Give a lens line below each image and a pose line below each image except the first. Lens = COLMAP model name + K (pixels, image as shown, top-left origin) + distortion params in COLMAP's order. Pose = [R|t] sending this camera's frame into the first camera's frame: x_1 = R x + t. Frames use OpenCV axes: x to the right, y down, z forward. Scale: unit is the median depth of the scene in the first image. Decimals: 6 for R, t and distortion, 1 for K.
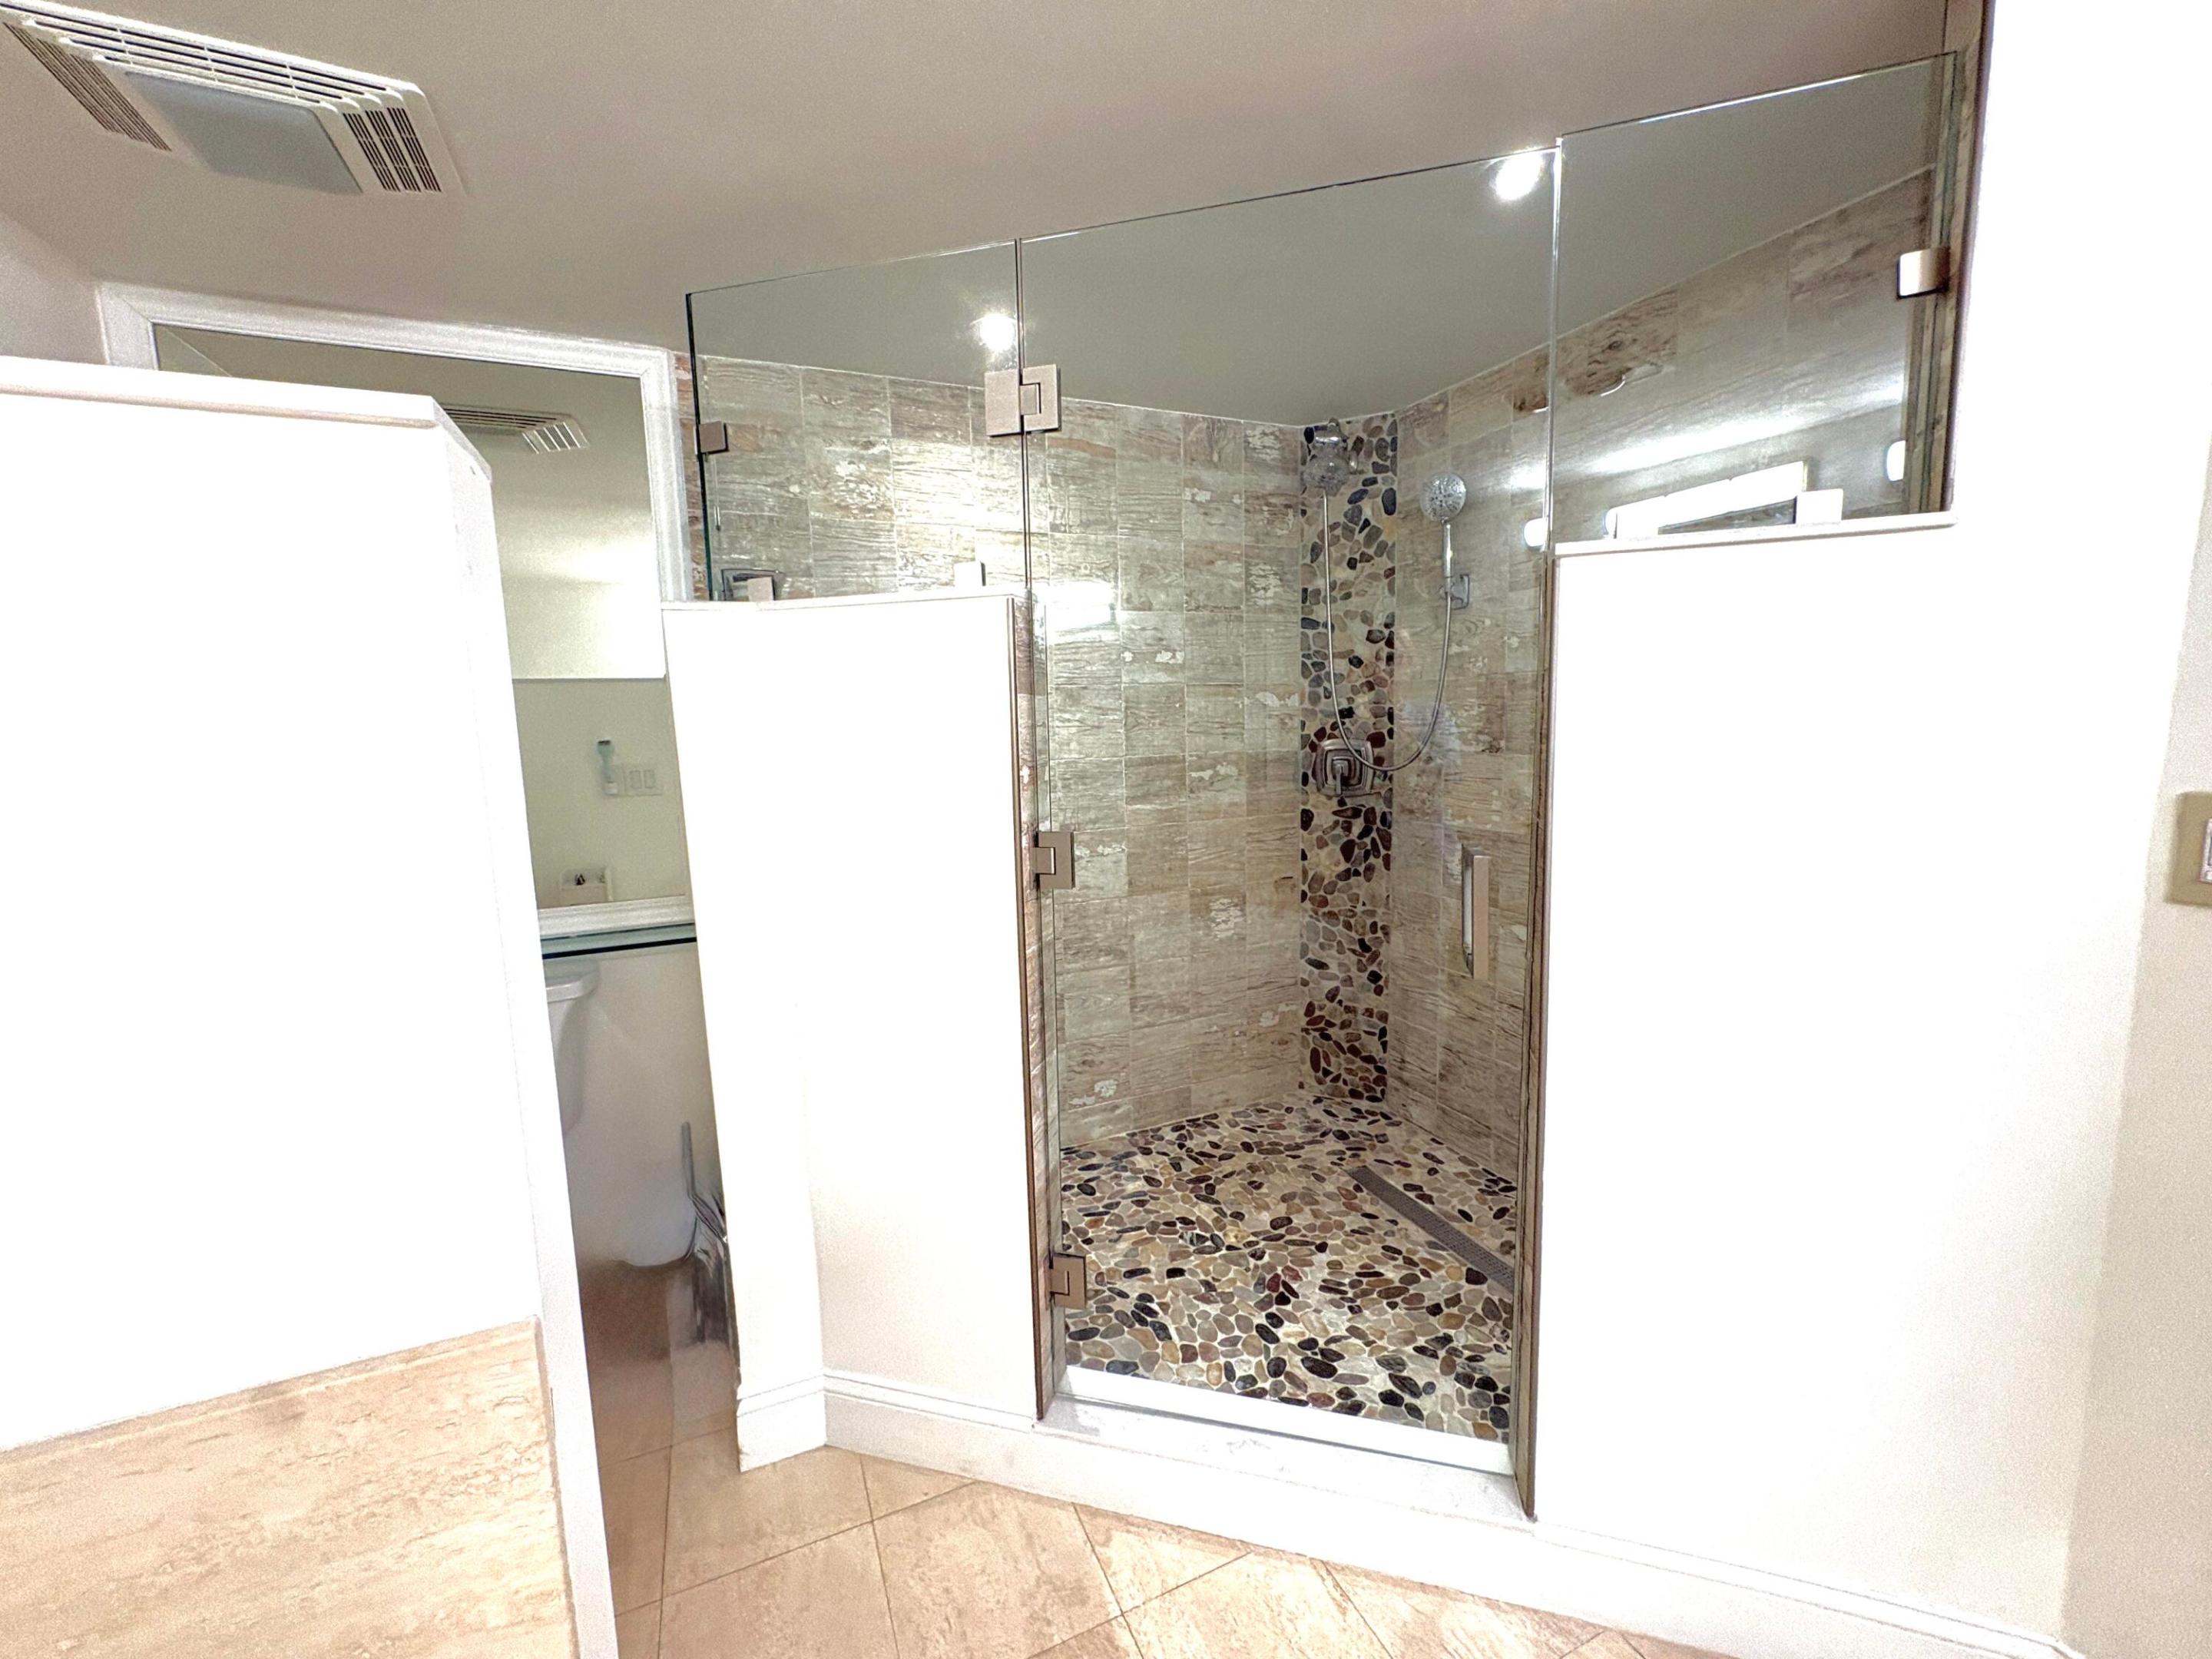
lens RADIAL K [[884.9, 0, 1101.5], [0, 884.9, 828.7], [0, 0, 1]] dist [0.000354, -0.000117]
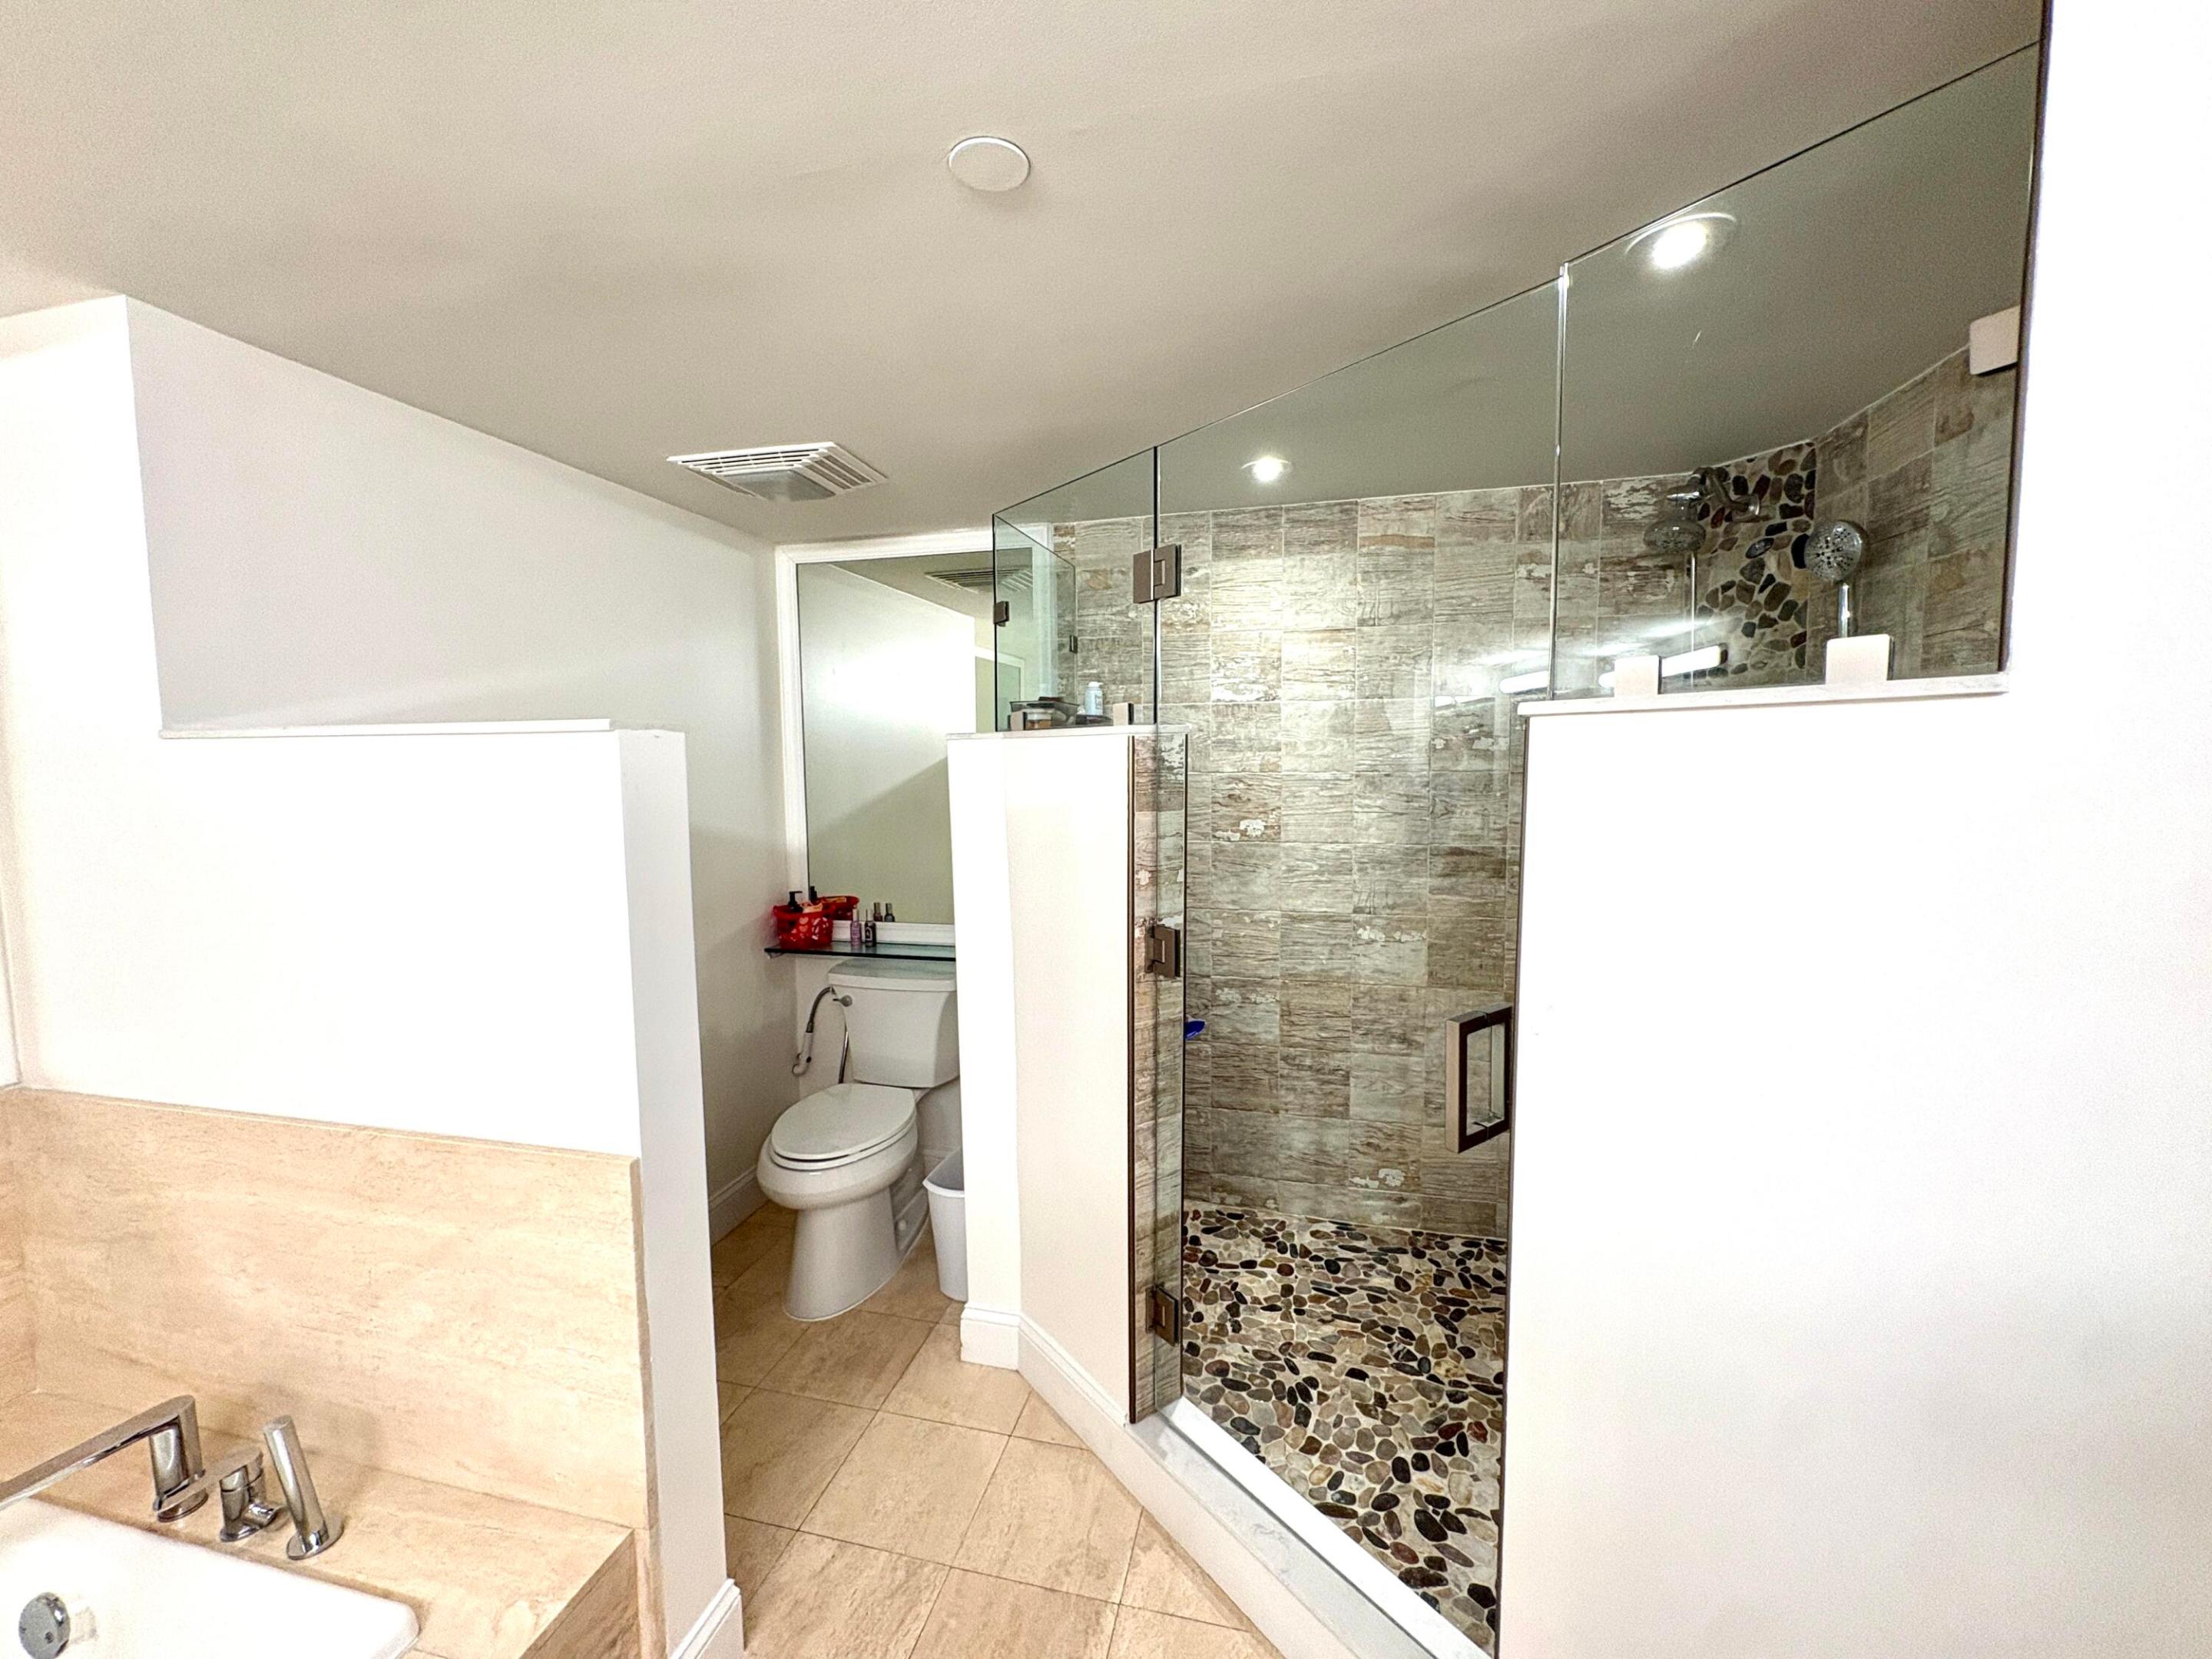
lens RADIAL K [[884.9, 0, 1104.2], [0, 884.9, 828.3], [0, 0, 1]] dist [0.000354, -0.000117]
pose [[0.791673, 0.070256, -0.606893, 0.371956], [-0.087088, 0.996199, 0.001719, -0.077898], [0.604707, 0.051492, 0.794782, 0.002837]]
